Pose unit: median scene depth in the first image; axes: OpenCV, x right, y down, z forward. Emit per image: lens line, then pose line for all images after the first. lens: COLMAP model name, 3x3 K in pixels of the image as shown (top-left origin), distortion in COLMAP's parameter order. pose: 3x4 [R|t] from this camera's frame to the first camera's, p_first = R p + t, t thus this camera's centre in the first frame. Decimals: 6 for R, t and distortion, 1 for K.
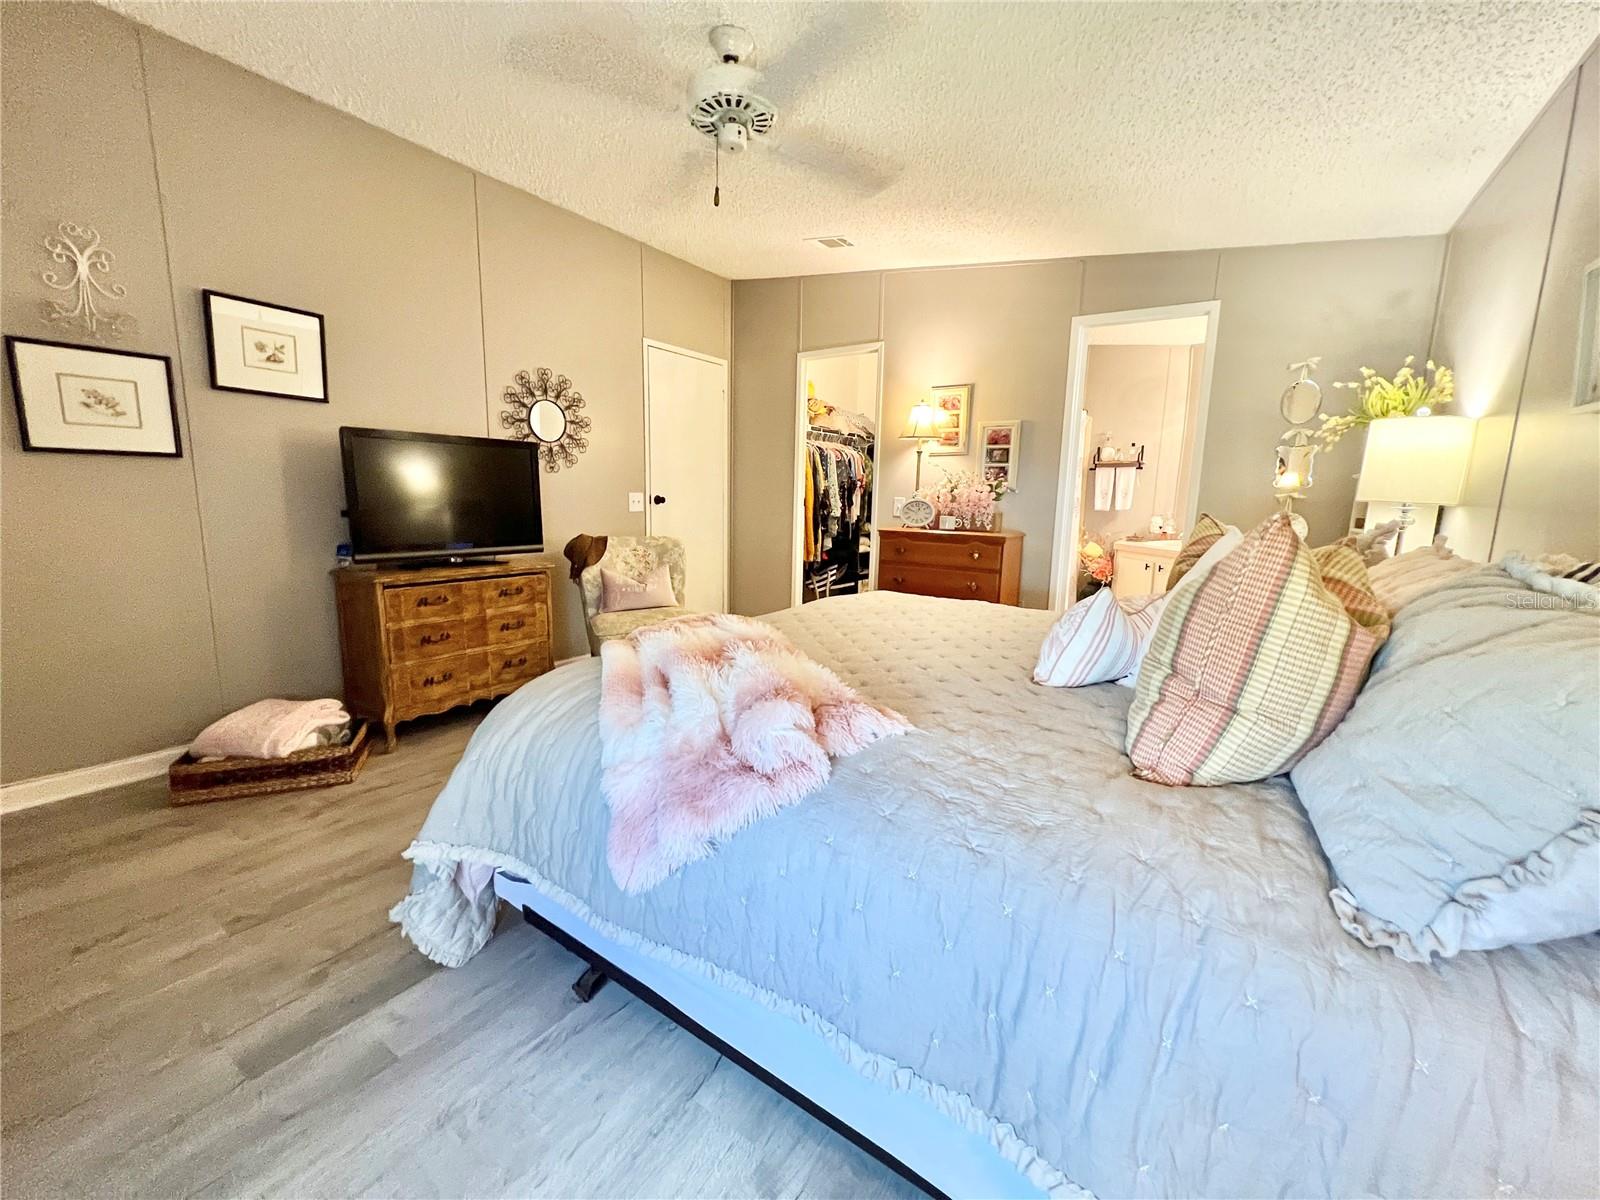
lens RADIAL K [[639.6, 0, 795.7], [0, 639.6, 596.1], [0, 0, 1]] dist [-0.001896, 0.000665]
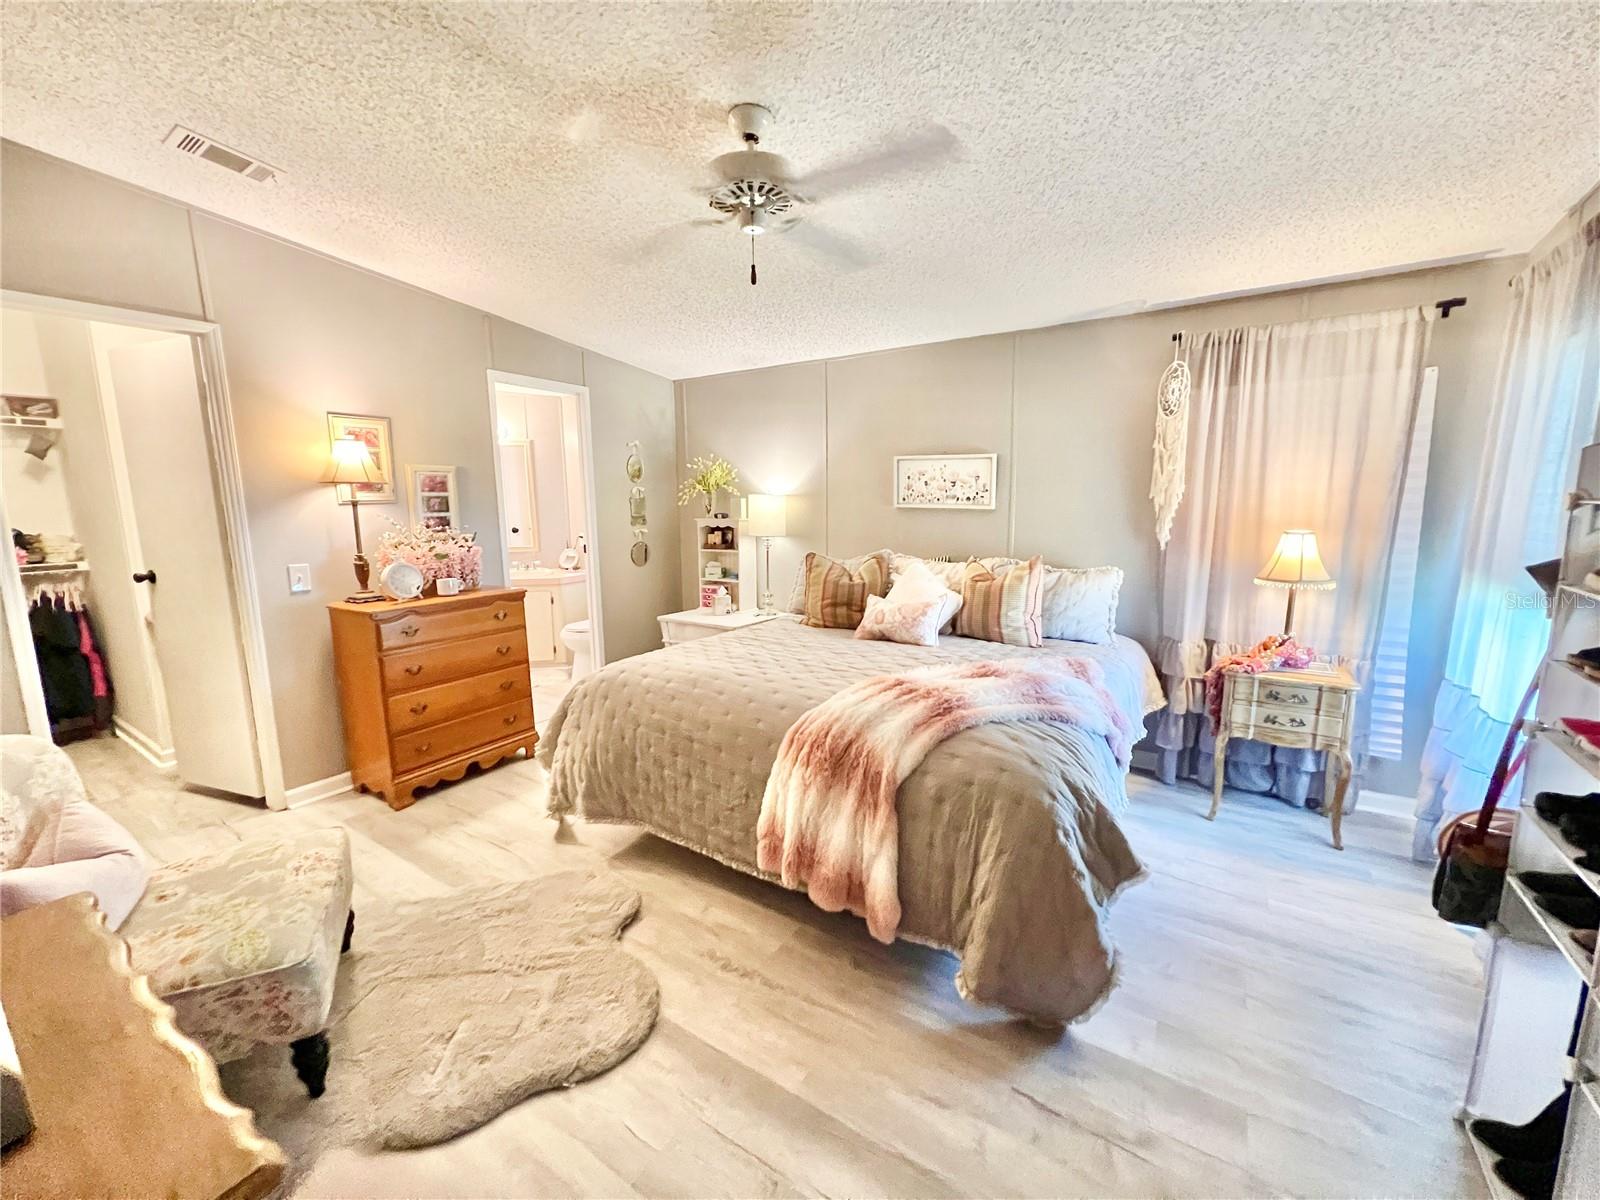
lens RADIAL K [[638.3, 0, 797.2], [0, 638.3, 596.9], [0, 0, 1]] dist [-0.002031, 0.000912]
pose [[-0.020959, -0.170776, 0.985087, -0.866512], [0.166883, 0.970883, 0.171864, -0.242106], [-0.985754, 0.167996, 0.008151, 0.774505]]
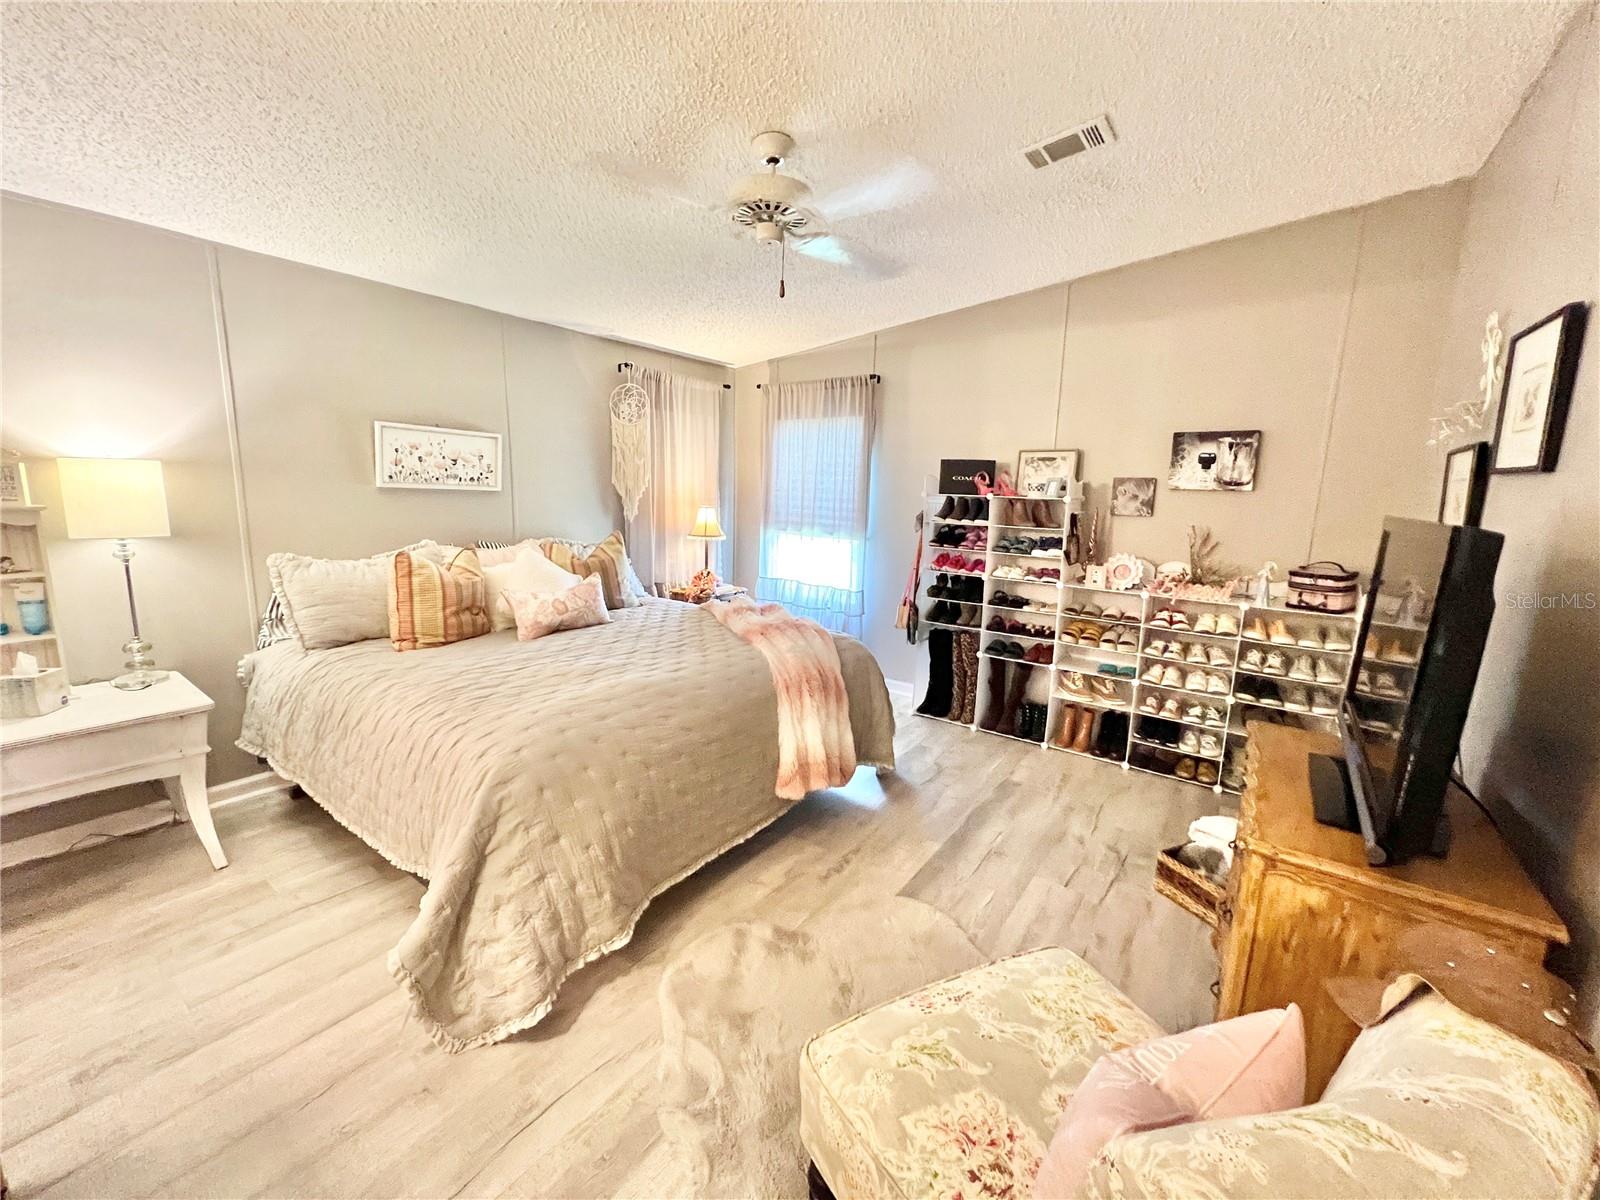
lens RADIAL K [[639.6, 0, 795.7], [0, 639.6, 596.1], [0, 0, 1]] dist [-0.001896, 0.000665]
pose [[-0.998373, -0.053894, 0.018645, -0.148497], [-0.044944, 0.944823, 0.324482, -0.375634], [-0.035103, 0.323116, -0.945708, 1.668448]]
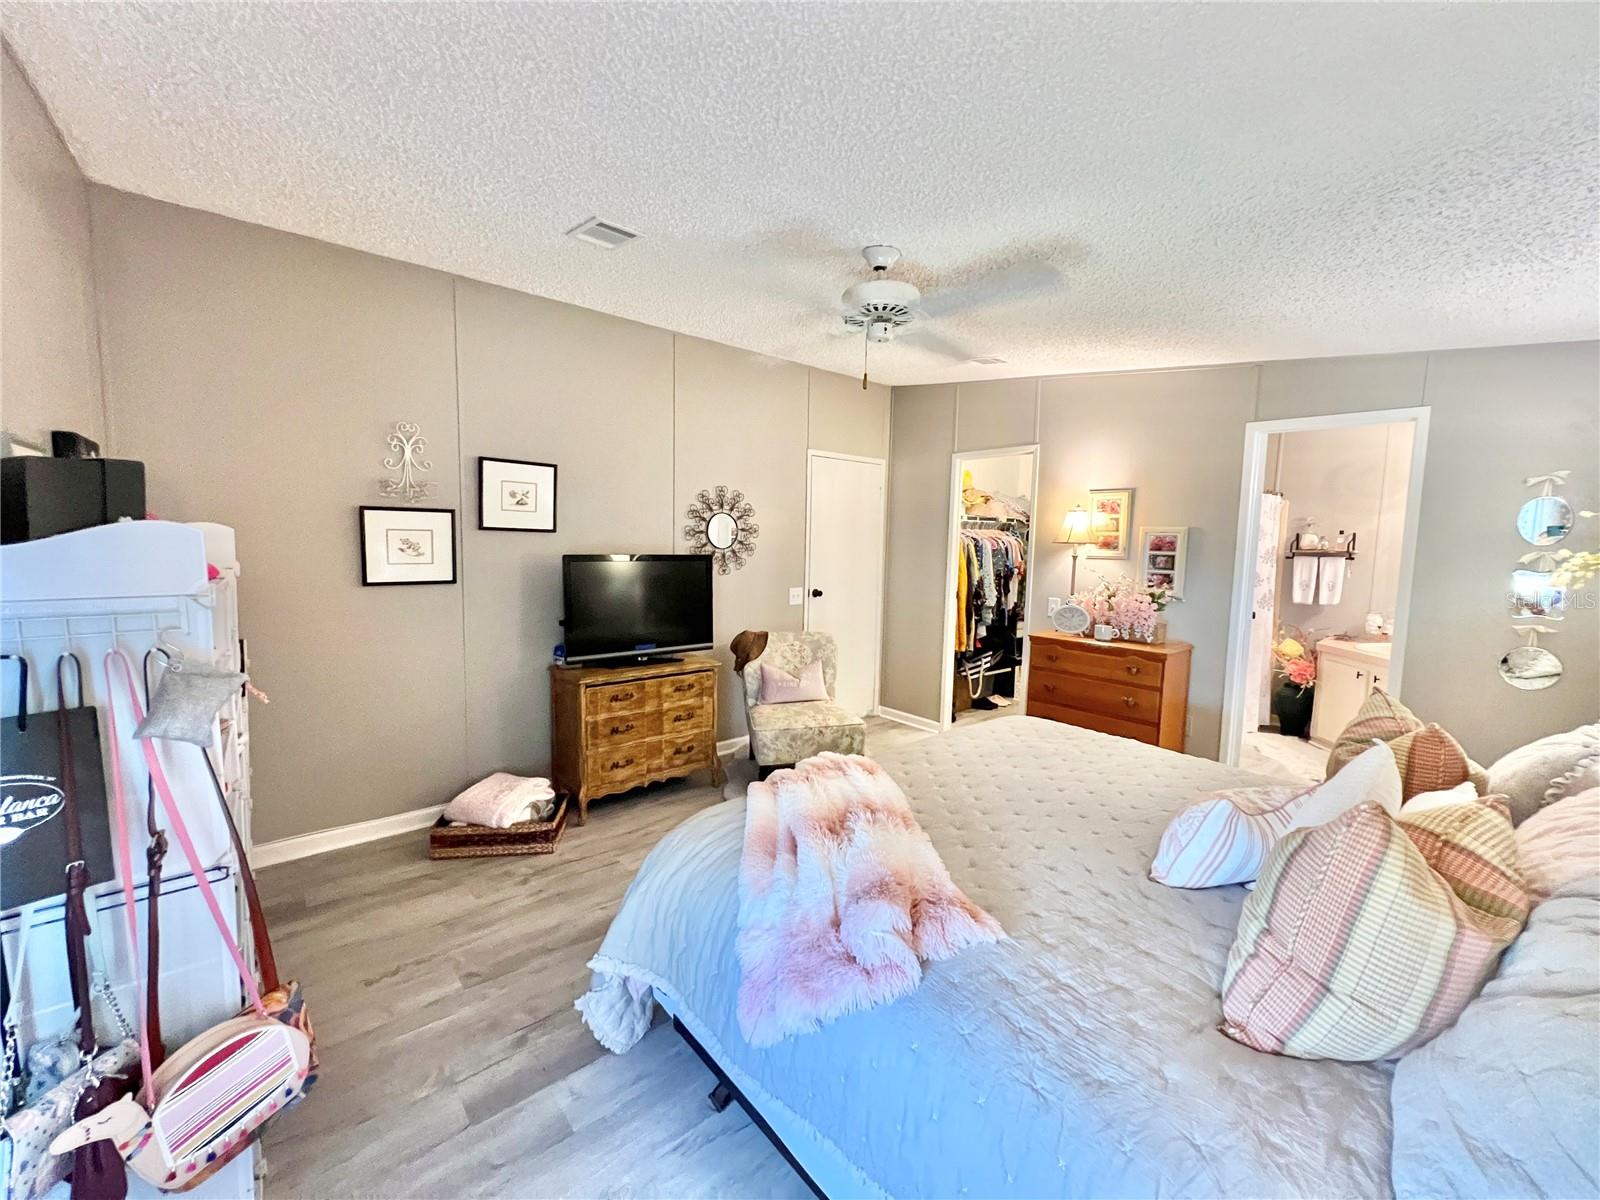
lens RADIAL K [[638.3, 0, 797.2], [0, 638.3, 596.9], [0, 0, 1]] dist [-0.002031, 0.000912]
pose [[0.967778, 0.023071, -0.250744, 0.041716], [-0.040968, 0.996952, -0.066393, -0.121753], [0.248448, 0.074526, 0.965774, -0.081478]]
